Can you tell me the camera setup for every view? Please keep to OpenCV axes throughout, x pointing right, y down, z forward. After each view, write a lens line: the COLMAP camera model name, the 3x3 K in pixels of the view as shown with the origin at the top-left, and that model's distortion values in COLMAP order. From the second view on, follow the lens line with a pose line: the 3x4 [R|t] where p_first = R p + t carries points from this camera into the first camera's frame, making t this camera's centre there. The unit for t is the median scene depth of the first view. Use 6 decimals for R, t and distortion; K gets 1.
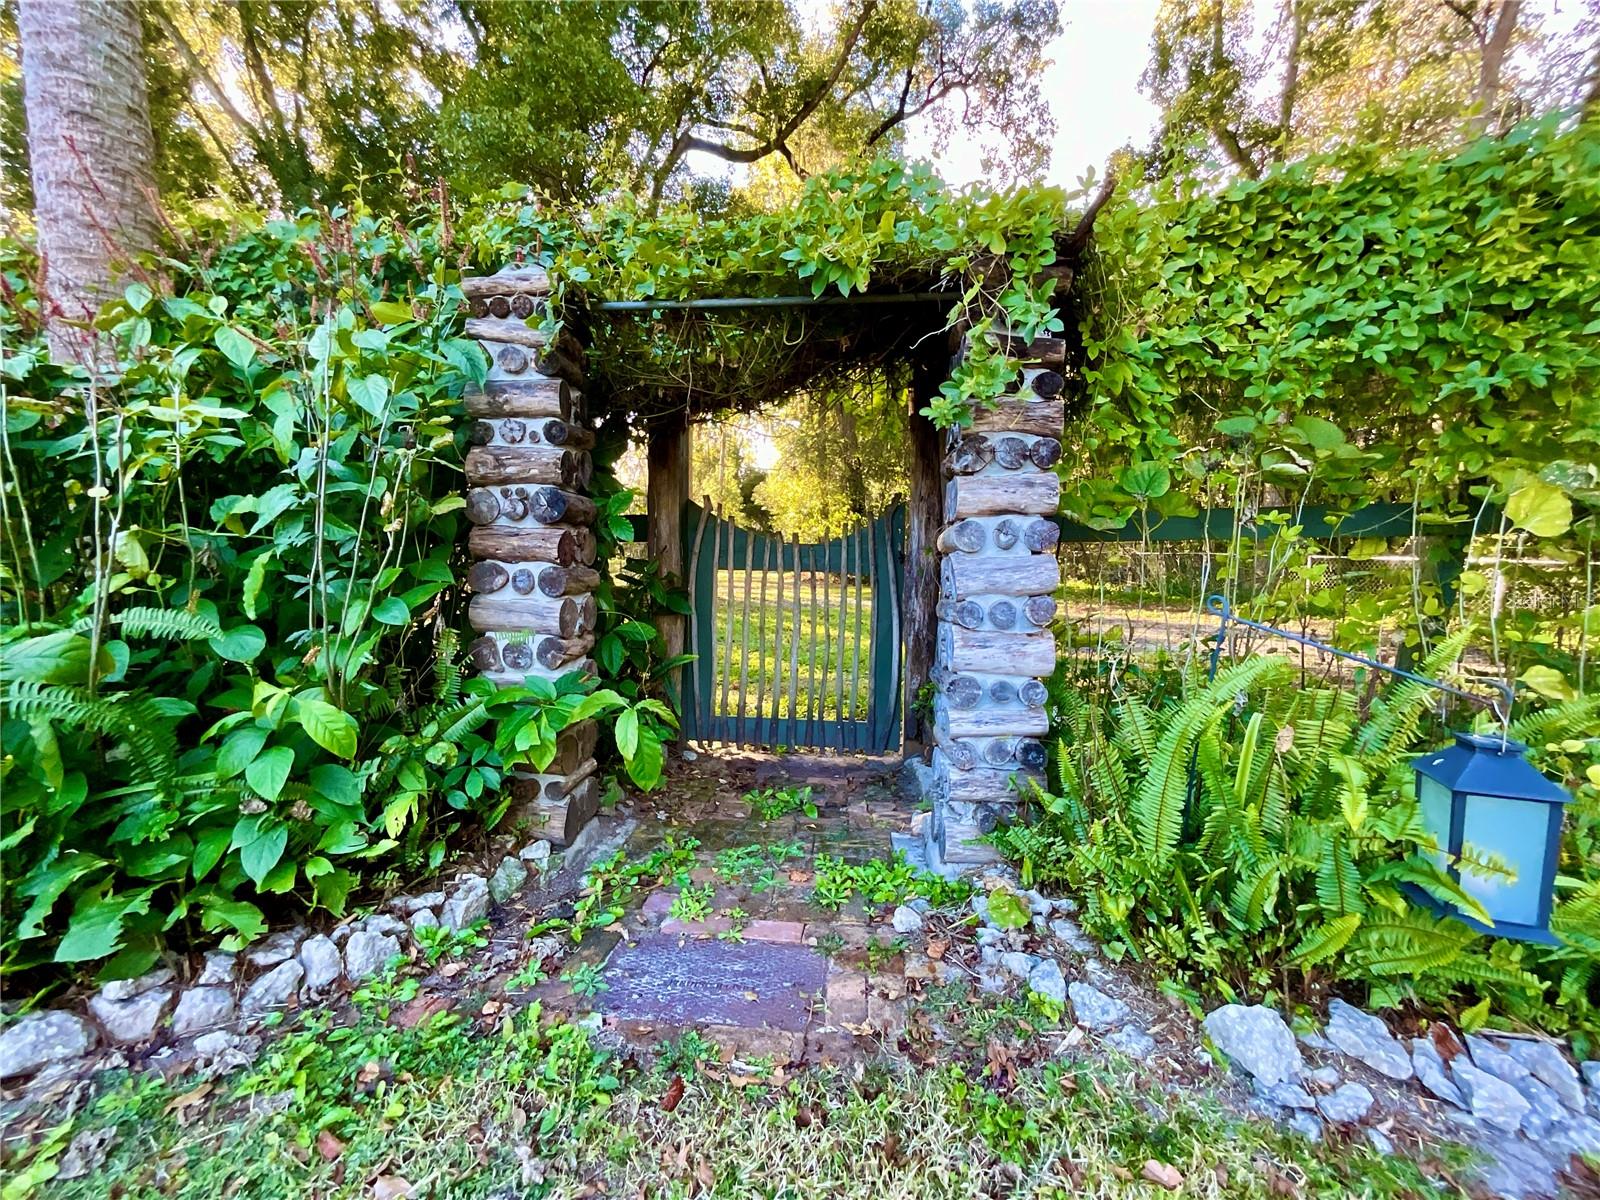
lens RADIAL K [[648.4, 0, 800.0], [0, 648.4, 600.0], [0, 0, 1]] dist [0.000151, 0.000289]
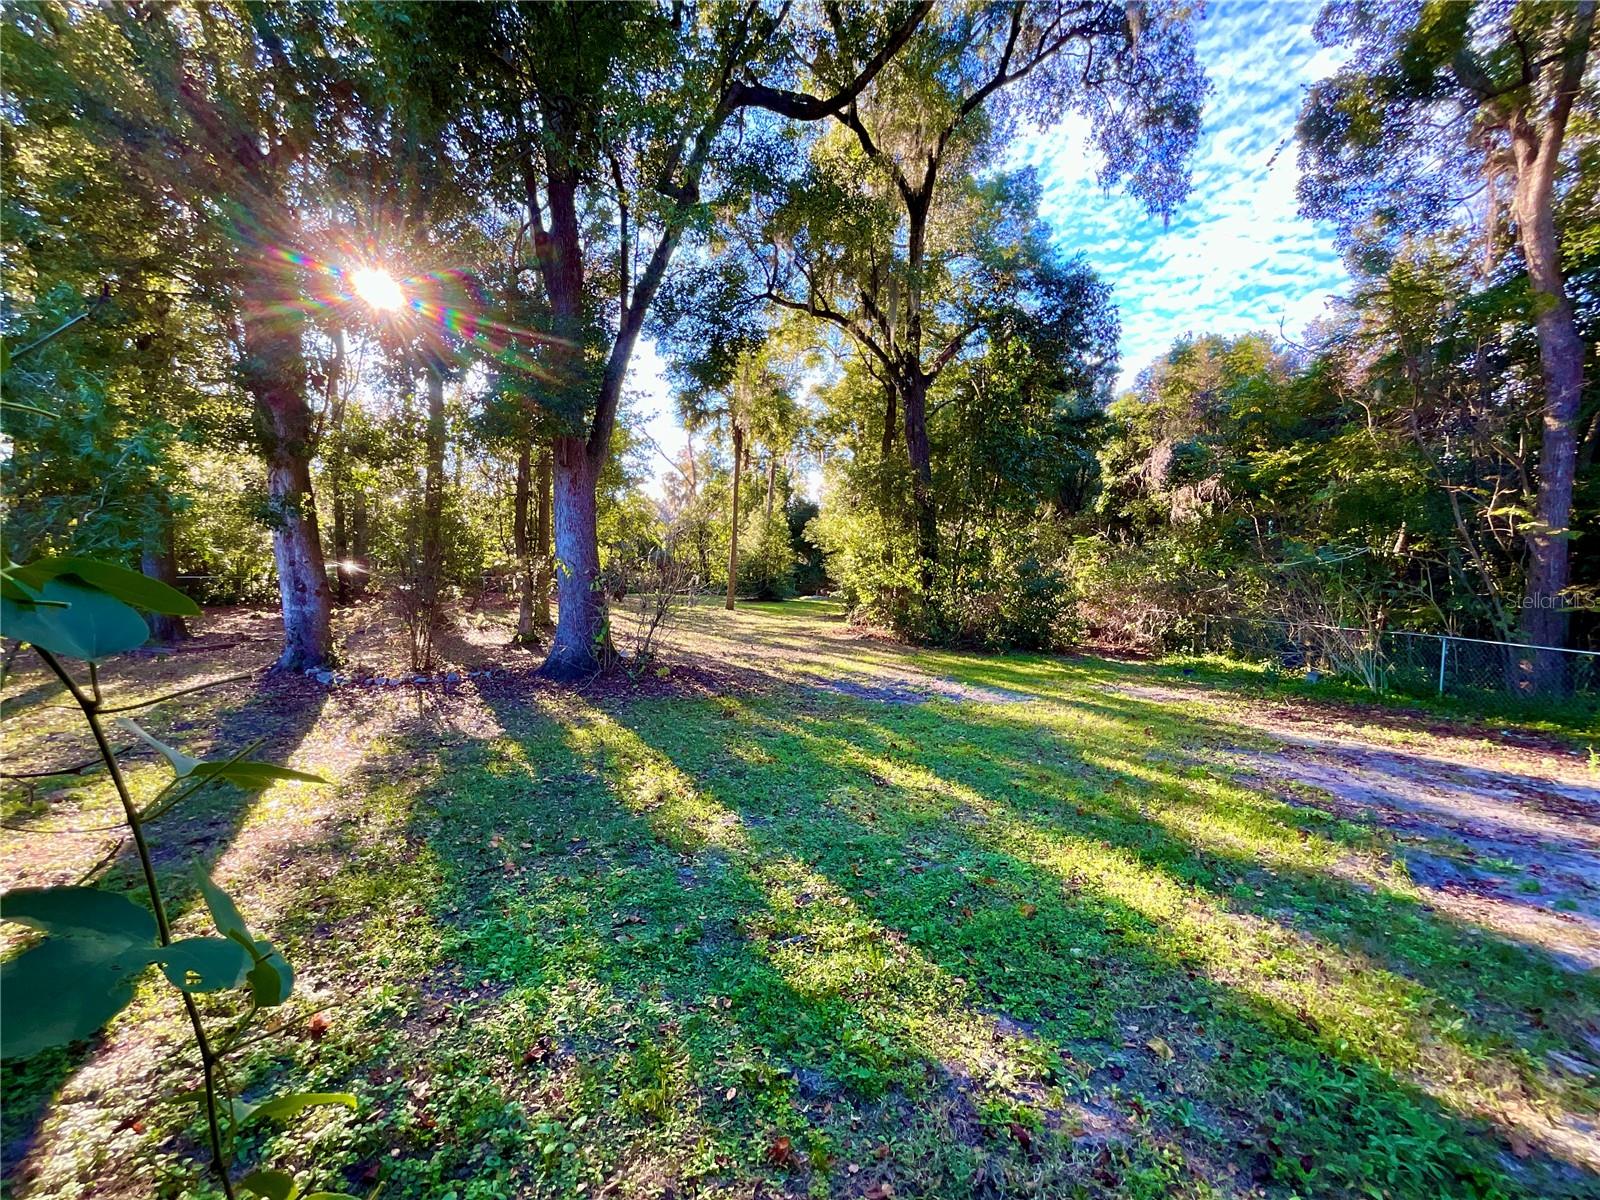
lens RADIAL K [[648.4, 0, 800.0], [0, 648.4, 600.0], [0, 0, 1]] dist [0.000151, 0.000289]
pose [[0.997323, 0.028373, -0.067389, -0.215958], [-0.031363, 0.998551, -0.043734, -0.439875], [0.066051, 0.045730, 0.996768, 1.805184]]
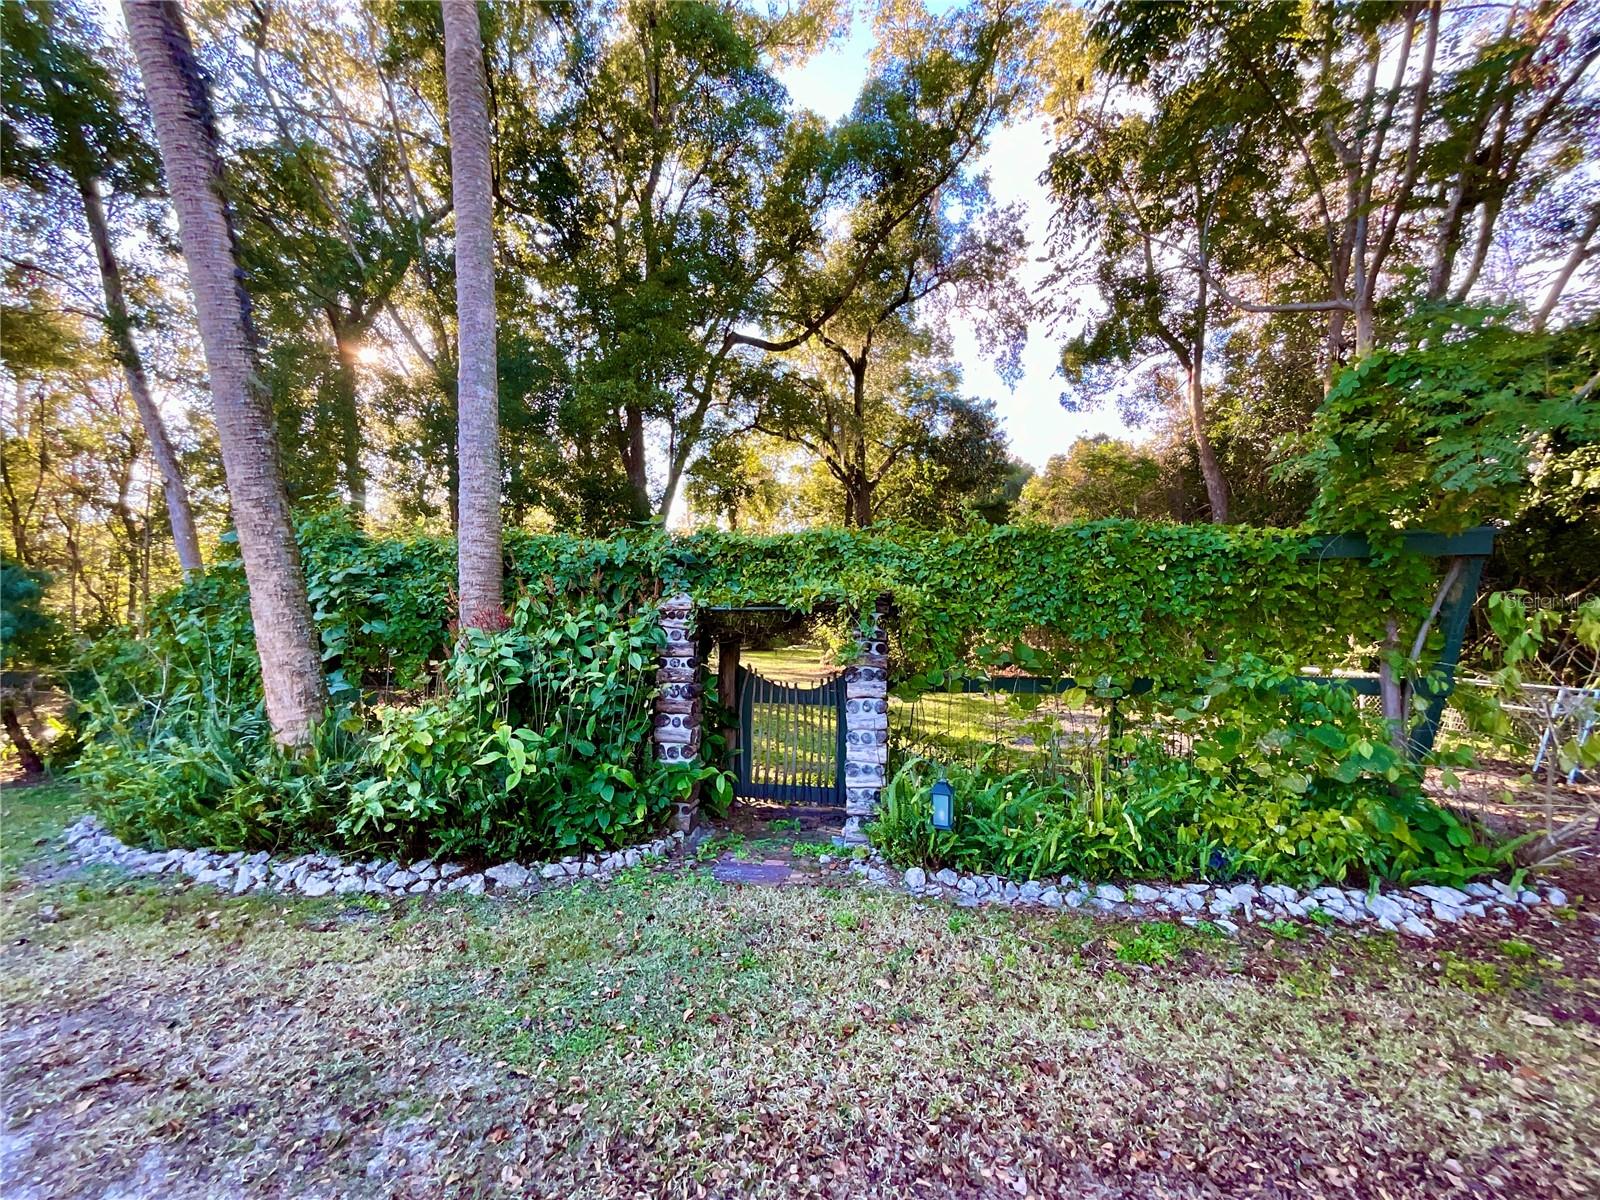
lens RADIAL K [[648.4, 0, 800.0], [0, 648.4, 600.0], [0, 0, 1]] dist [0.000151, 0.000289]
pose [[0.998399, -0.003835, -0.056436, 0.187279], [-0.003250, 0.992162, -0.124913, -0.182960], [0.056472, 0.124897, 0.990561, -1.486617]]
